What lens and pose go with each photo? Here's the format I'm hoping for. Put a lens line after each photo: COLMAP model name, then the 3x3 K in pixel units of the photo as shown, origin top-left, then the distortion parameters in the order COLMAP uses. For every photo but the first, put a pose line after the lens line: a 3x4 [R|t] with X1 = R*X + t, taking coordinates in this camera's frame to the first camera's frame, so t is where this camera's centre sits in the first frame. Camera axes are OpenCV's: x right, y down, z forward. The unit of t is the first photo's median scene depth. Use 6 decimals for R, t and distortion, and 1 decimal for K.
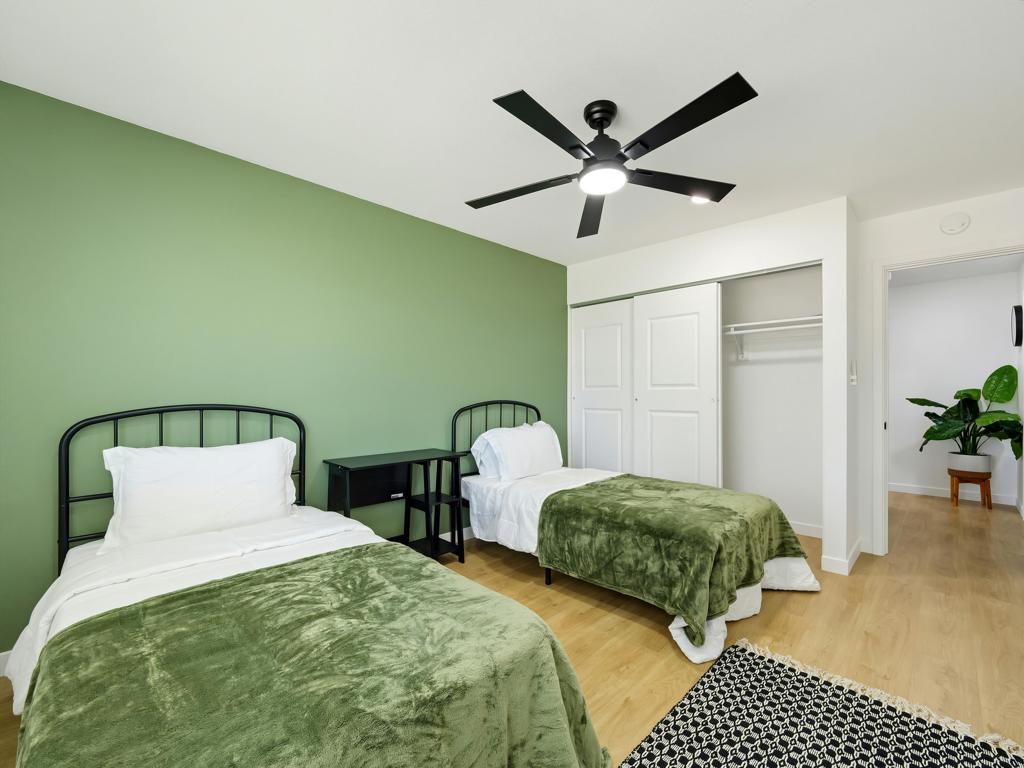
lens RADIAL K [[435.1, 0, 518.1], [0, 435.1, 387.8], [0, 0, 1]] dist [-0.012456, 0.000576]
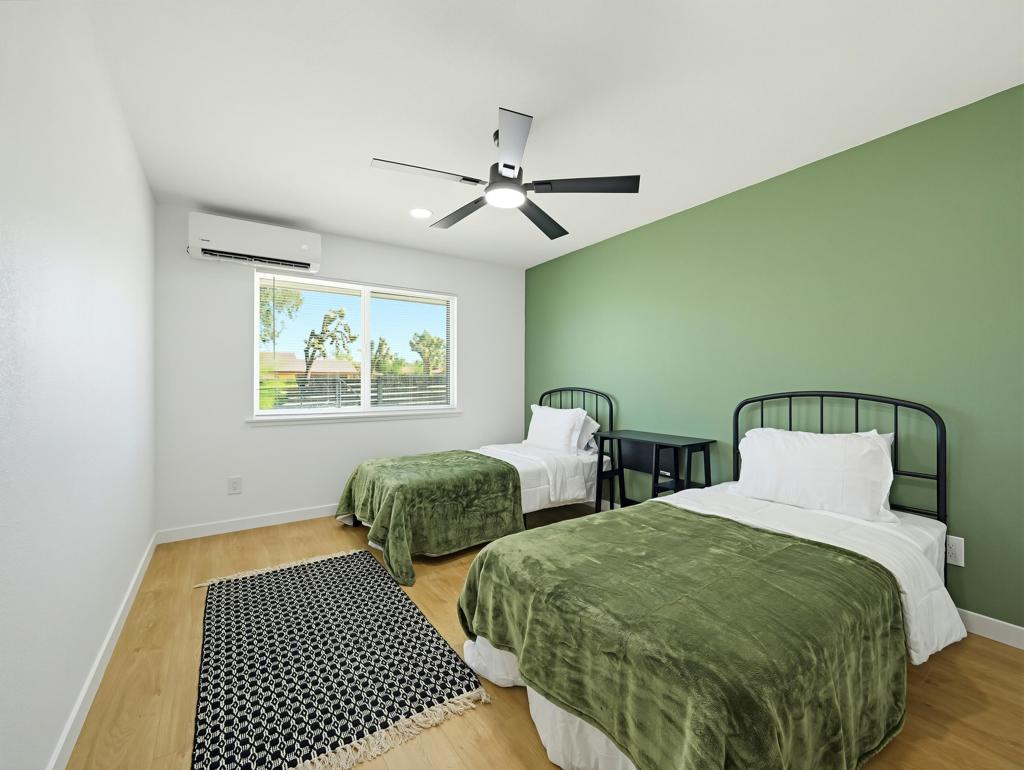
lens RADIAL K [[427.6, 0, 517.4], [0, 427.6, 383.2], [0, 0, 1]] dist [-0.016008, 0.000218]
pose [[-0.175684, 0.002386, -0.984444, 0.930876], [0.016080, 0.999871, -0.000446, 0.011889], [0.984315, -0.015908, -0.175700, 0.883334]]
